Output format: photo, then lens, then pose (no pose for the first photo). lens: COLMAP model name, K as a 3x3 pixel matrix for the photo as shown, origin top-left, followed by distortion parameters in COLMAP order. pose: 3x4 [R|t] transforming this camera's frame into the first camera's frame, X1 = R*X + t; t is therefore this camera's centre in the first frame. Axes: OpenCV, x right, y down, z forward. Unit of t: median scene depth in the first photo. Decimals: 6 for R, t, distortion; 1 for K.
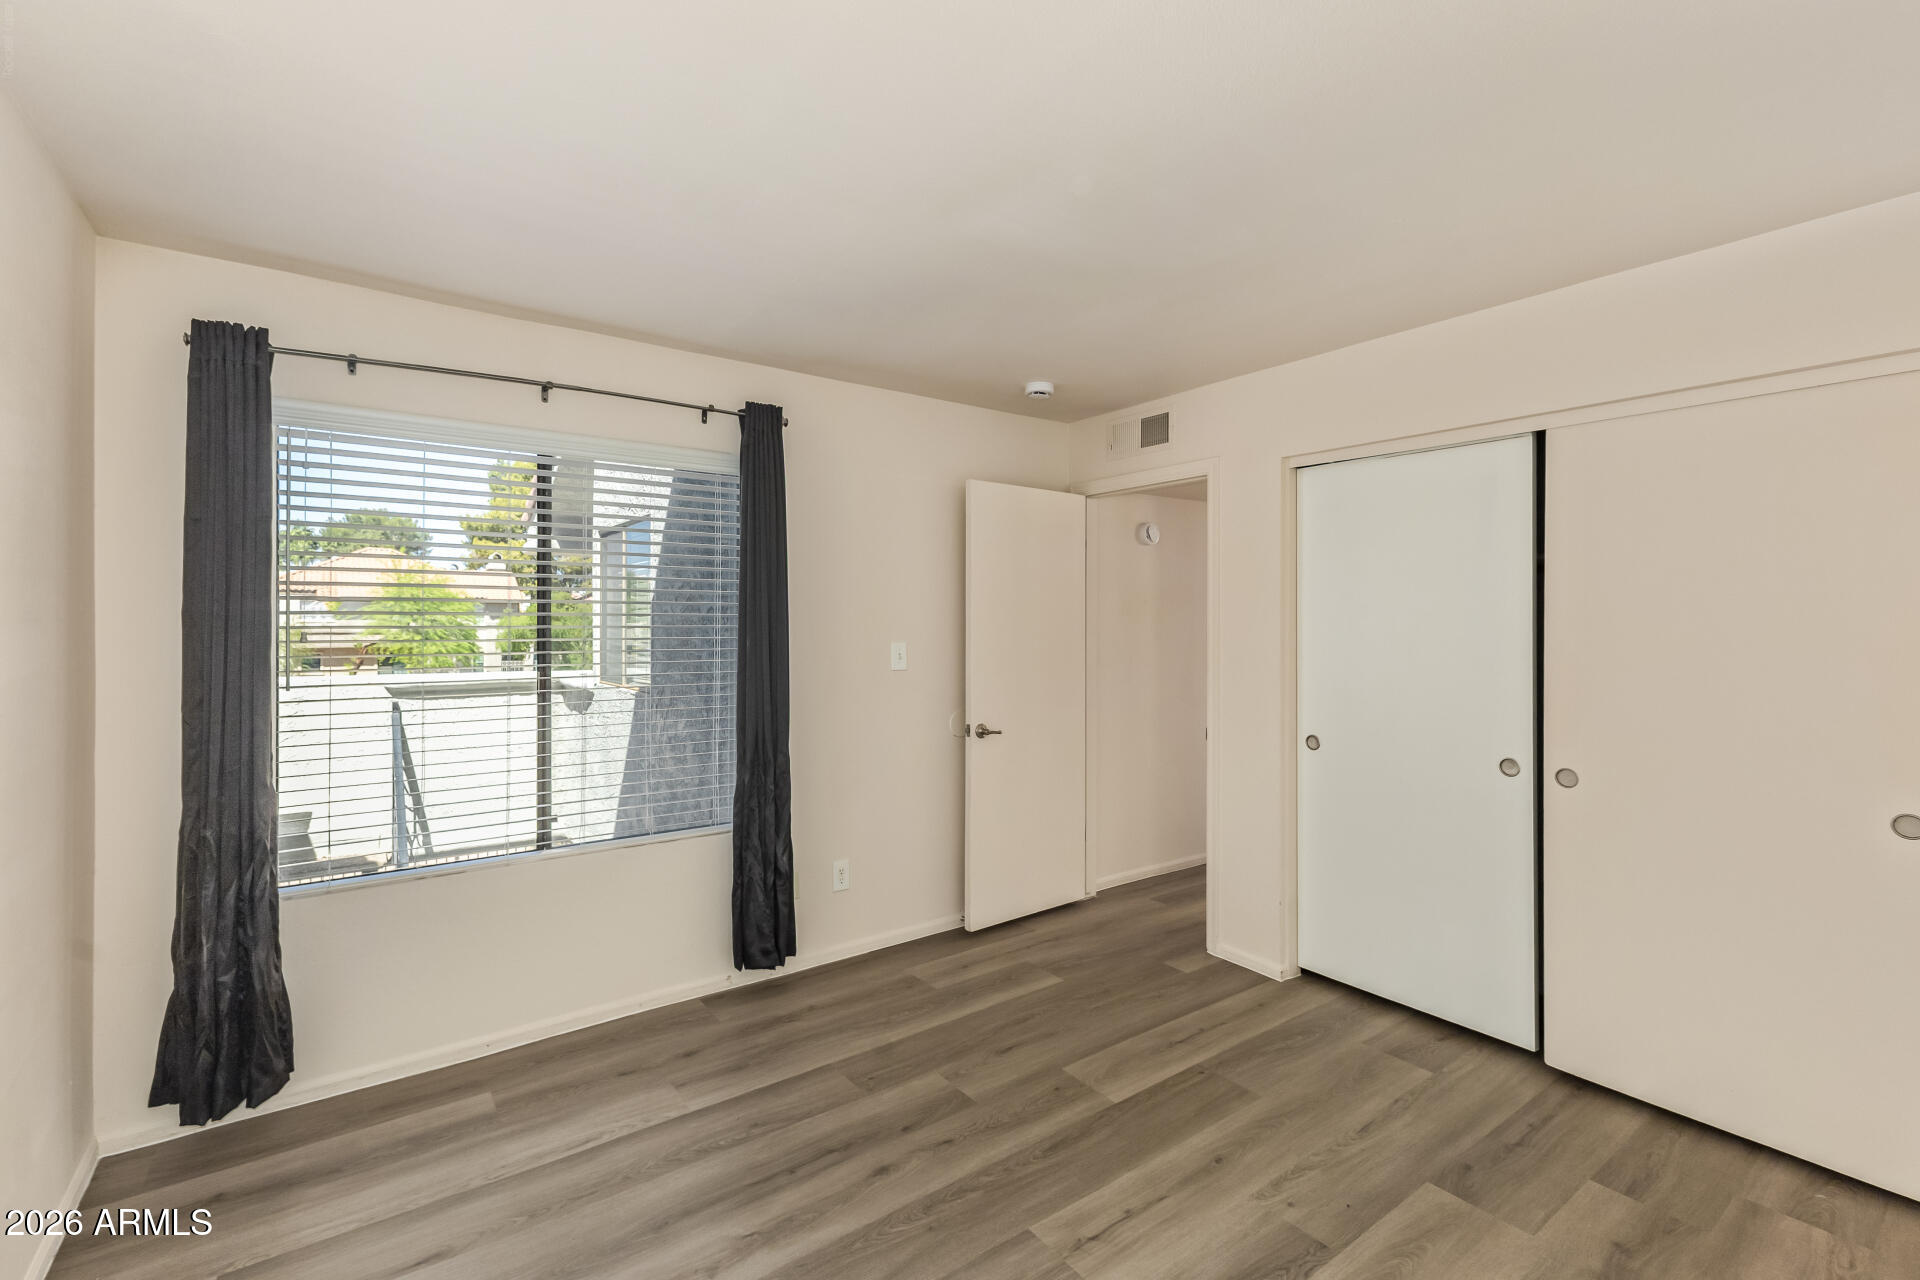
lens RADIAL K [[830.9, 0, 956.6], [0, 830.9, 623.5], [0, 0, 1]] dist [0.001419, 0.000201]
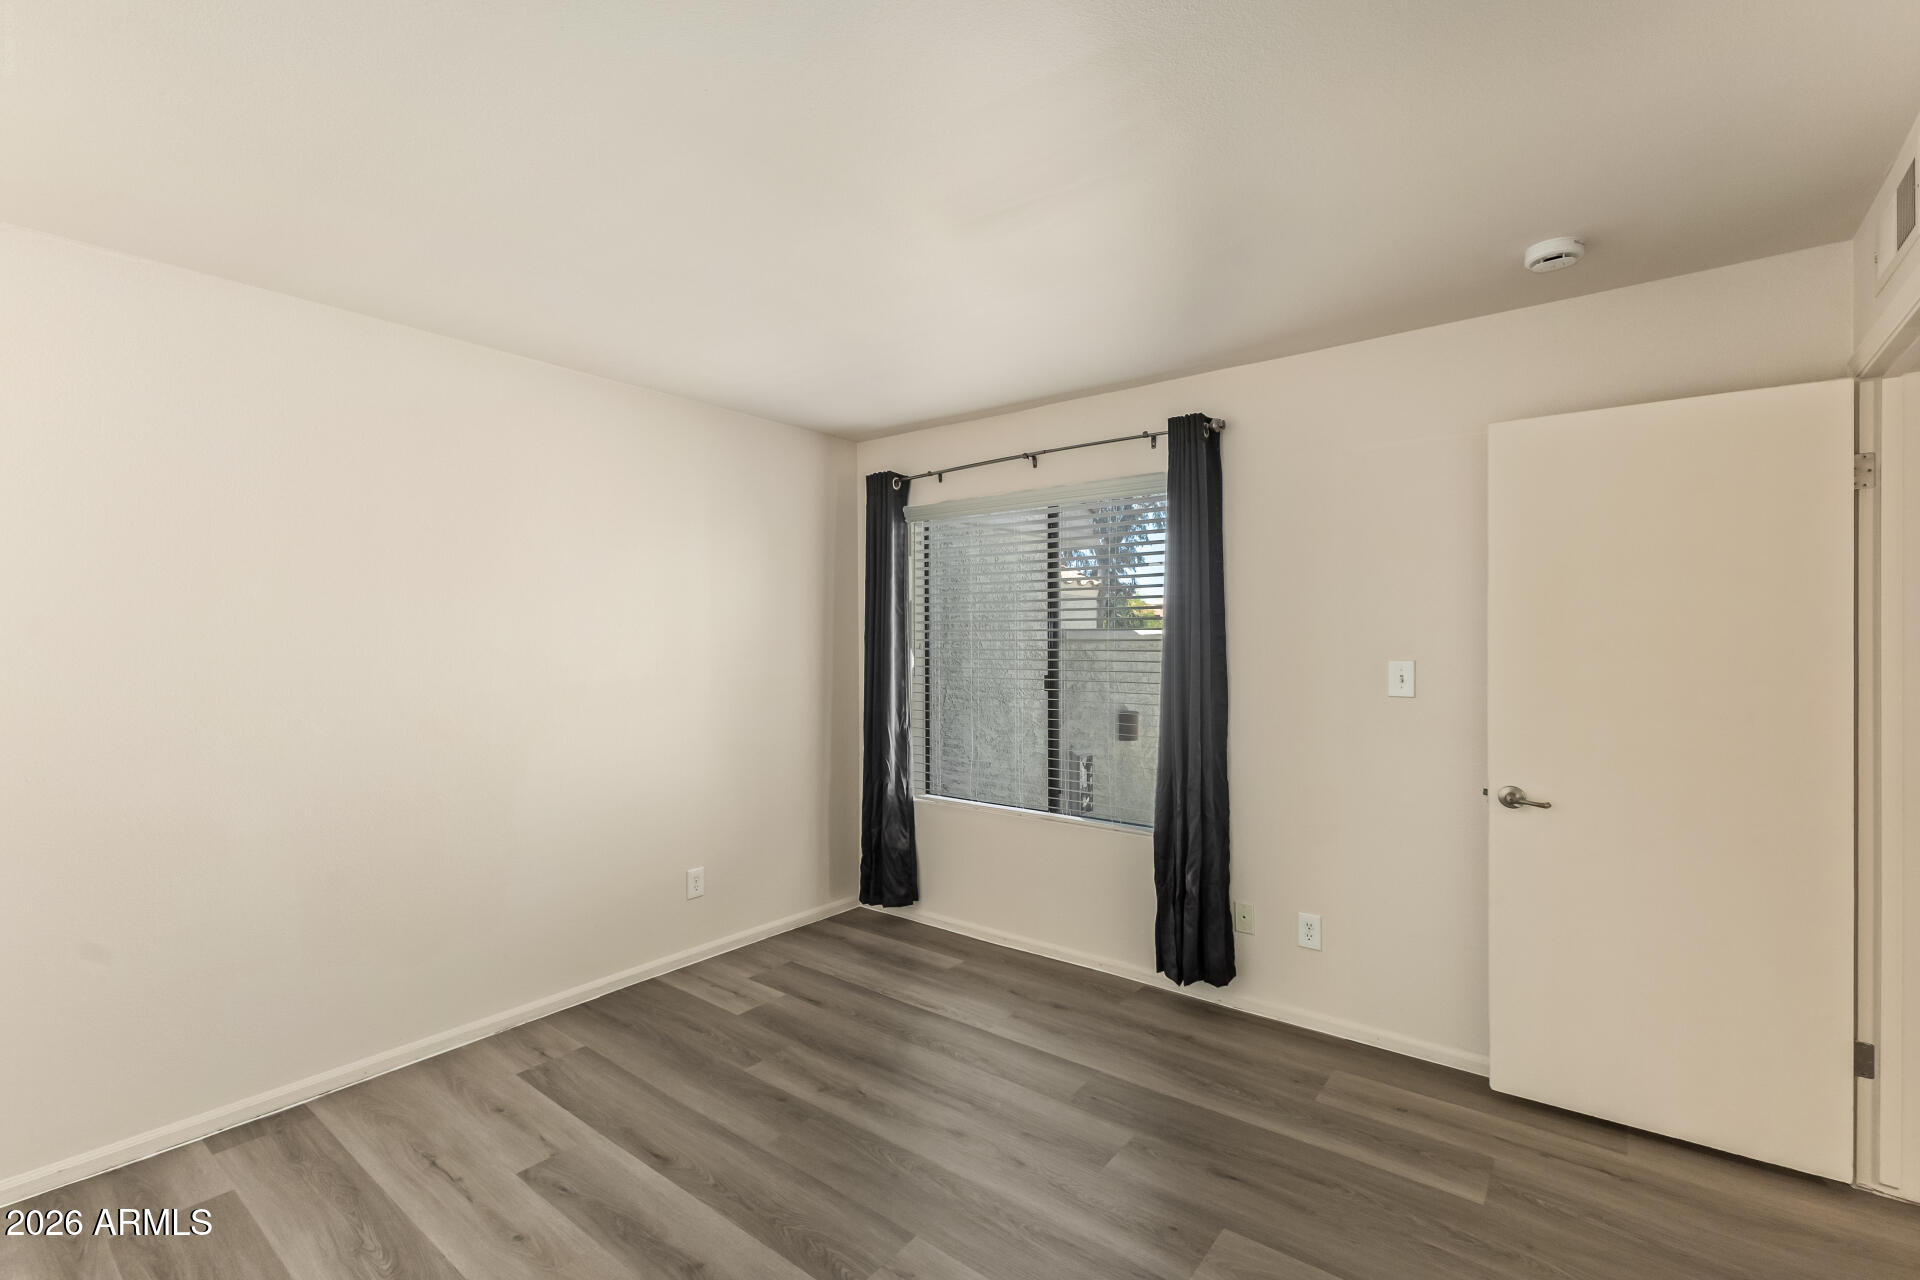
lens RADIAL K [[830.6, 0, 963.7], [0, 830.6, 637.3], [0, 0, 1]] dist [0.012561, -0.005558]
pose [[0.283022, 0.000651, -0.959113, 0.666158], [0.003844, 0.999991, 0.001813, -0.002227], [0.959106, -0.004200, 0.283017, 0.476404]]
